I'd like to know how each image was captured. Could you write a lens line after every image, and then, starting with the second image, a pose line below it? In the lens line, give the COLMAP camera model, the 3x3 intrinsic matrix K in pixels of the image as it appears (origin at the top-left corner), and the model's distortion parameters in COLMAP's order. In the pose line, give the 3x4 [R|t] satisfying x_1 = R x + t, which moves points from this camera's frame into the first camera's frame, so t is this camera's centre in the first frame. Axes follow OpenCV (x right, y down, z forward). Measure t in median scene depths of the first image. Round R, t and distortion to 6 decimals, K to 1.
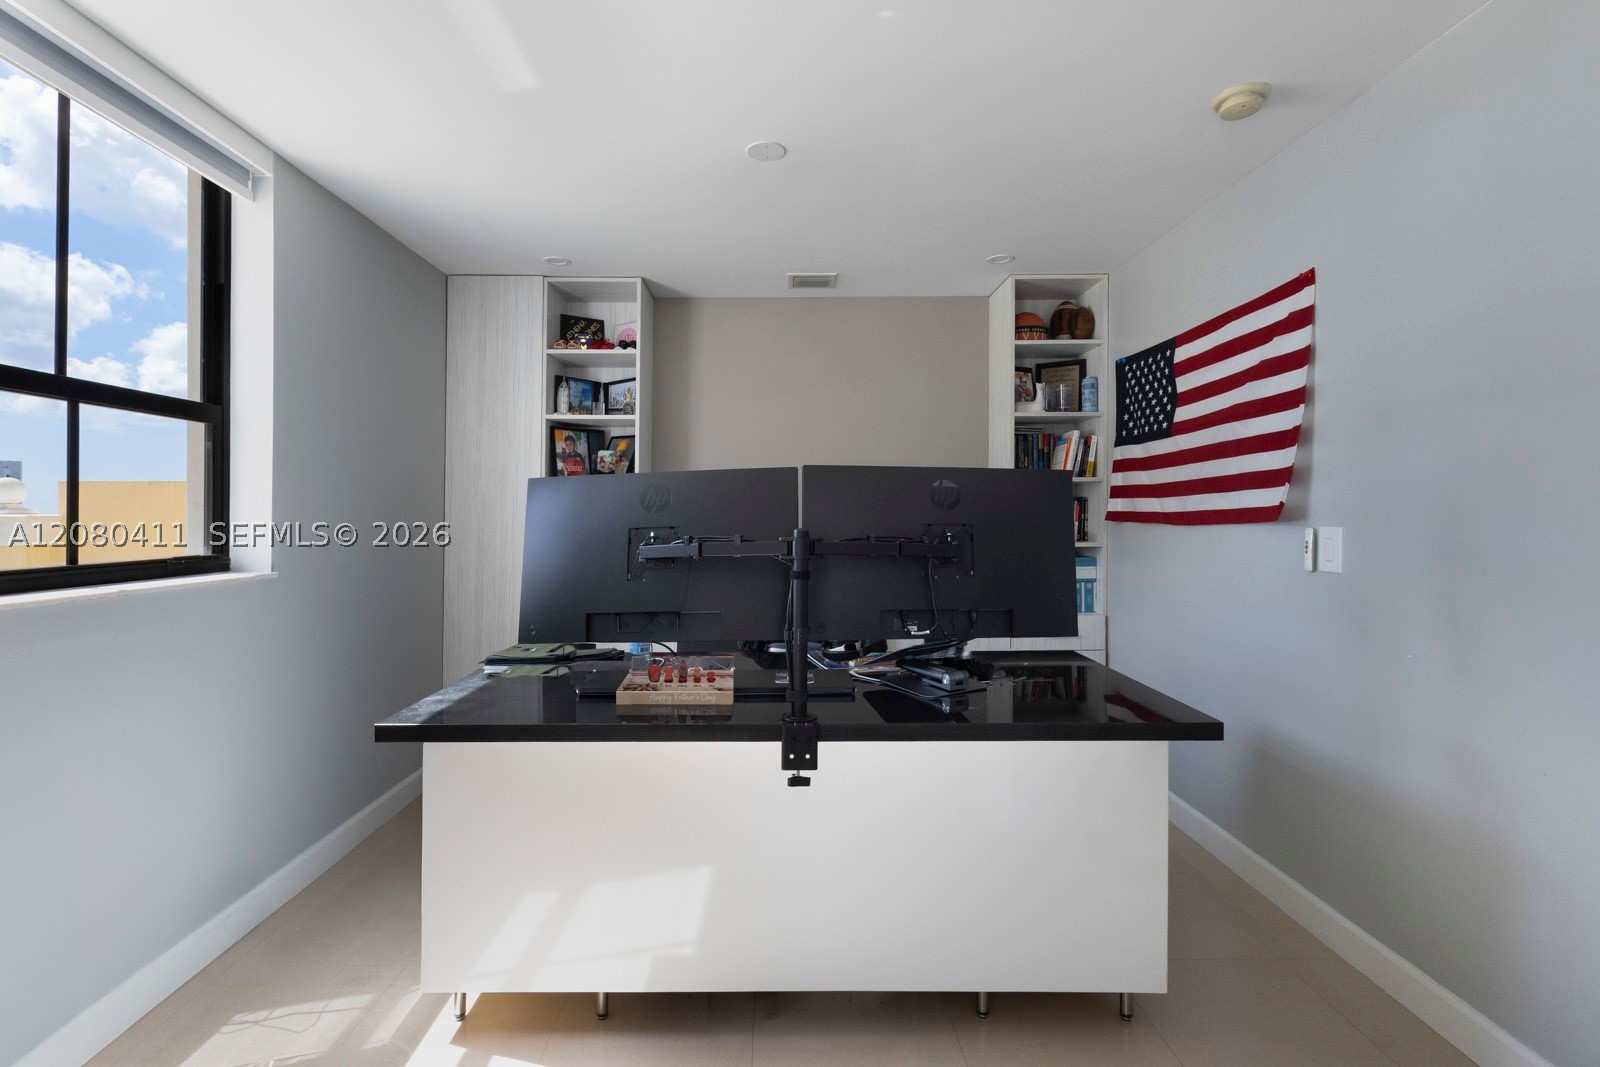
lens RADIAL K [[795.3, 0, 808.3], [0, 795.3, 524.2], [0, 0, 1]] dist [0.001011, -0.003016]
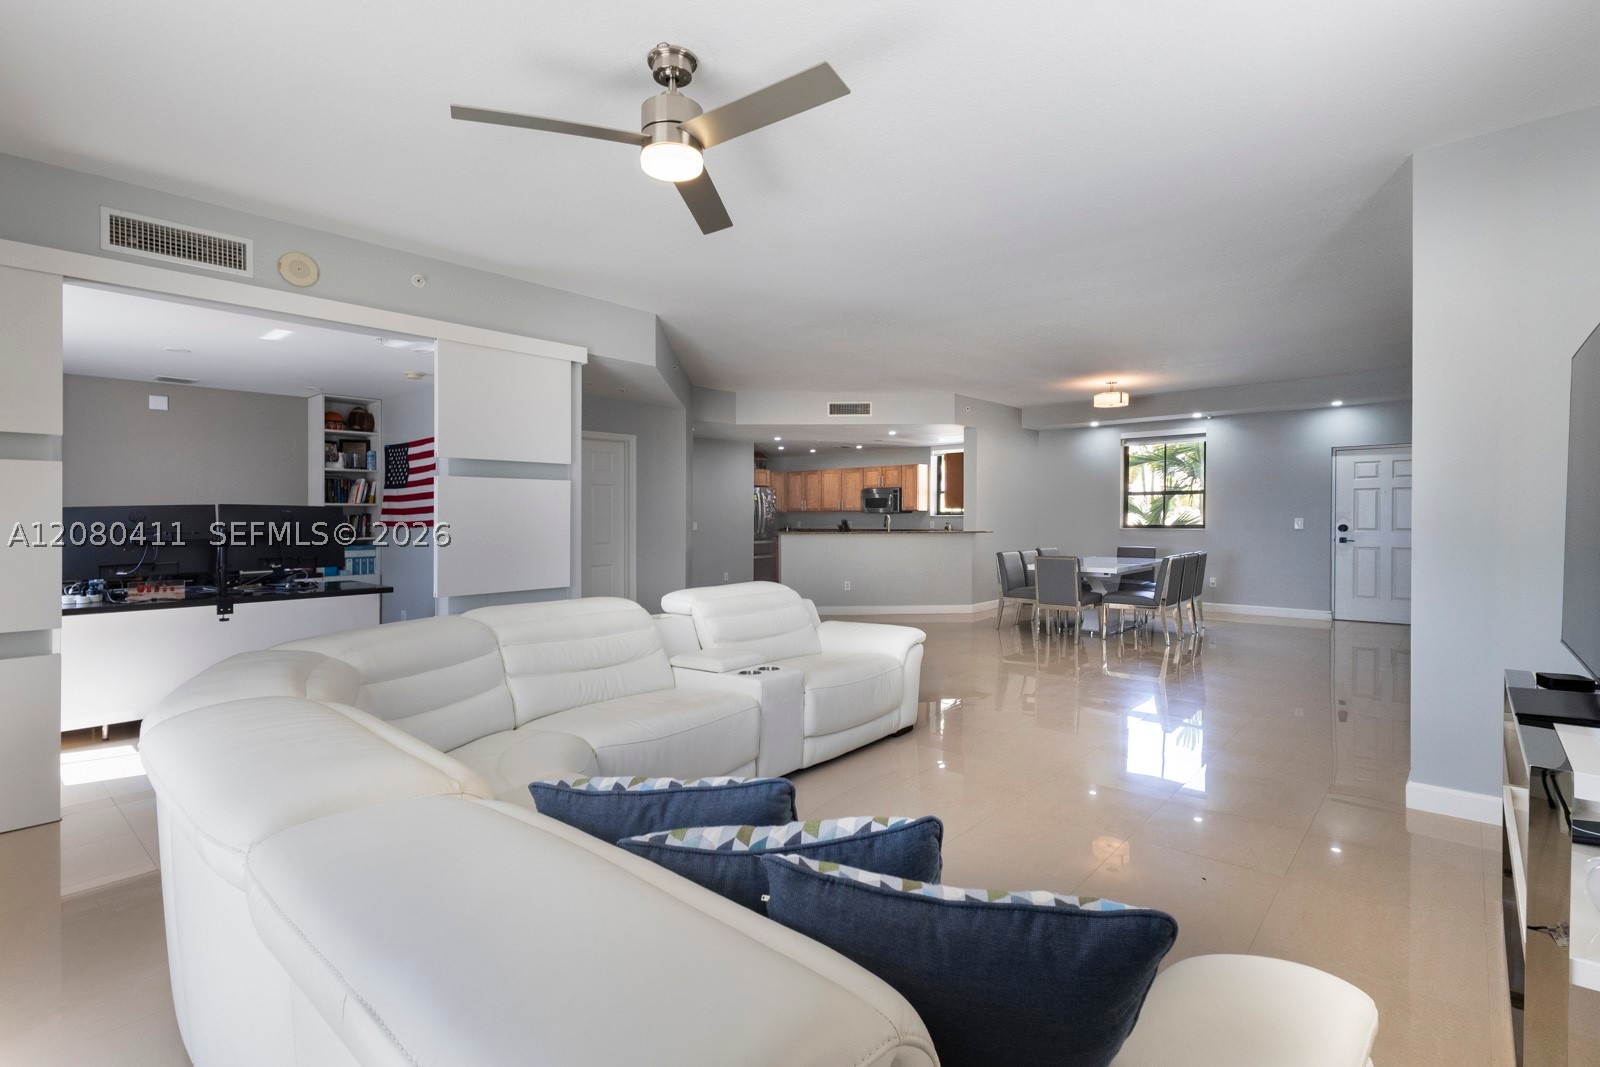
lens RADIAL K [[707.6, 0, 815.5], [0, 707.6, 523.0], [0, 0, 1]] dist [0.002710, -0.000209]
pose [[0.667562, -0.002183, 0.744551, -0.206308], [0.011027, 0.999915, -0.006956, 0.011795], [-0.744473, 0.012854, 0.667529, -0.951129]]
